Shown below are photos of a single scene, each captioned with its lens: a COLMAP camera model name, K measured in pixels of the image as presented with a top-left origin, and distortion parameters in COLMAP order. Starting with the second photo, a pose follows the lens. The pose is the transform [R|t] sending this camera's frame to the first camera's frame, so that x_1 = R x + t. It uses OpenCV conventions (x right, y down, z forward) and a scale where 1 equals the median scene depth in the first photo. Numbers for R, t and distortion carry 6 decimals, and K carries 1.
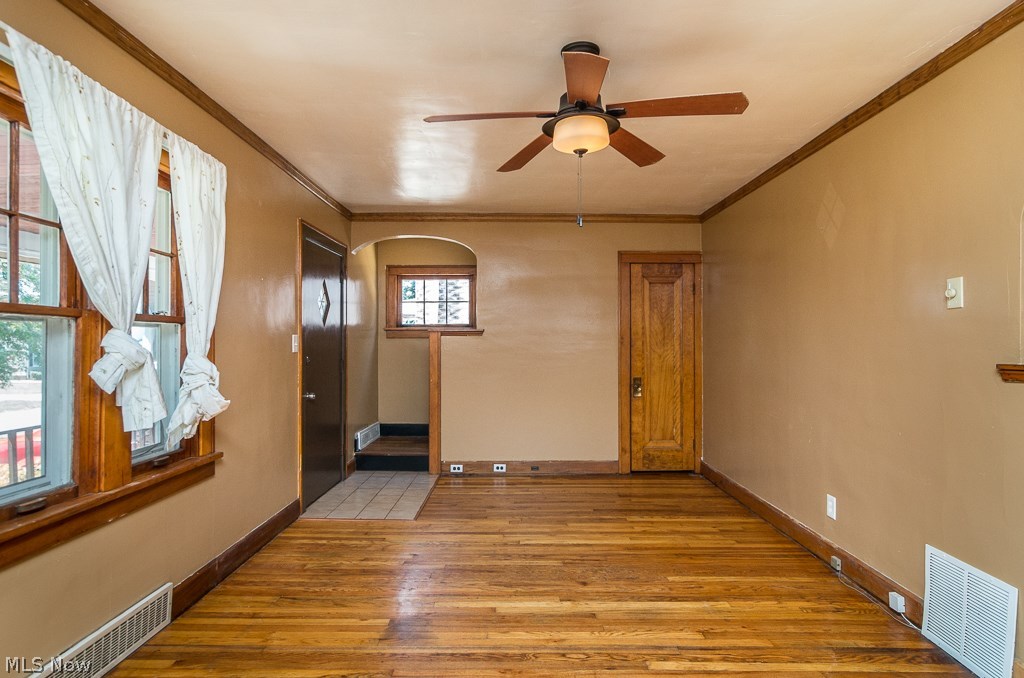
lens RADIAL K [[546.9, 0, 517.9], [0, 546.9, 342.3], [0, 0, 1]] dist [0.002429, 0.000468]
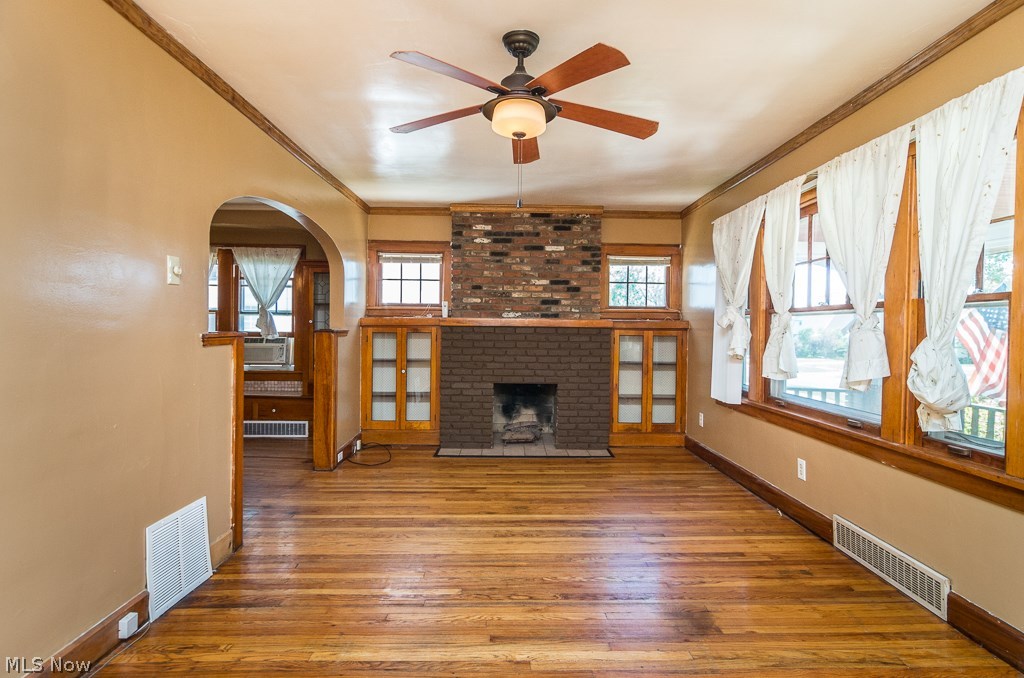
lens RADIAL K [[546.9, 0, 517.9], [0, 546.9, 342.3], [0, 0, 1]] dist [0.002429, 0.000468]
pose [[-0.999830, -0.010947, -0.014819, 0.114086], [-0.011256, 0.999718, 0.020926, 0.018786], [0.014585, 0.021089, -0.999671, 1.817854]]
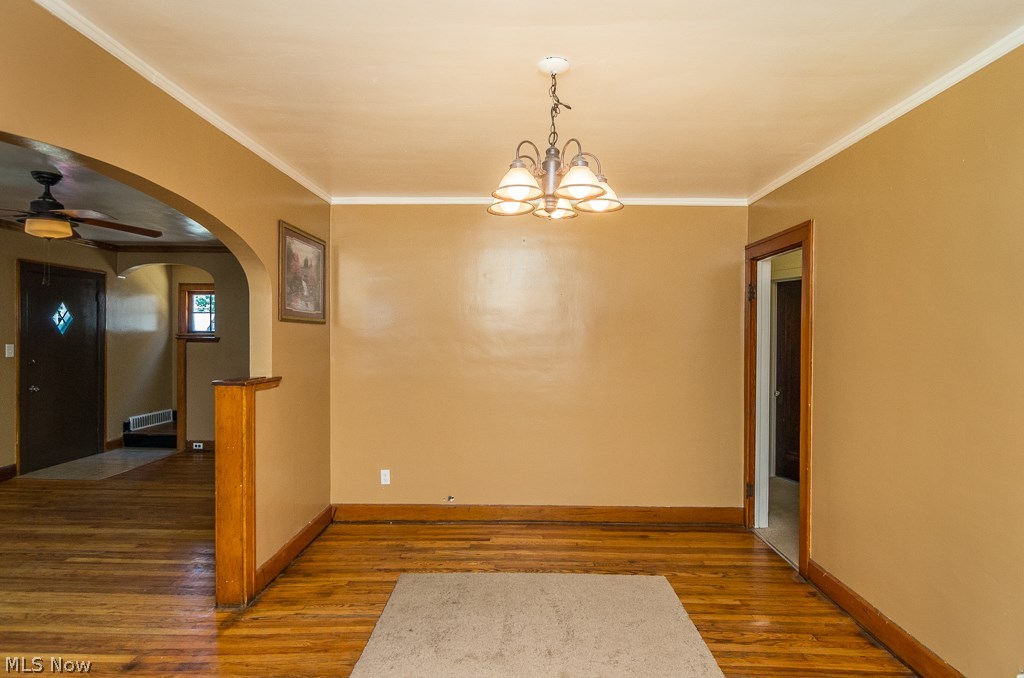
lens RADIAL K [[527.9, 0, 512.0], [0, 527.9, 339.0], [0, 0, 1]] dist [0.001525, 0.000249]
pose [[0.999671, 0.006807, -0.024710, 1.322199], [-0.006648, 0.999957, 0.006502, -0.065737], [0.024753, -0.006335, 0.999674, -0.436921]]
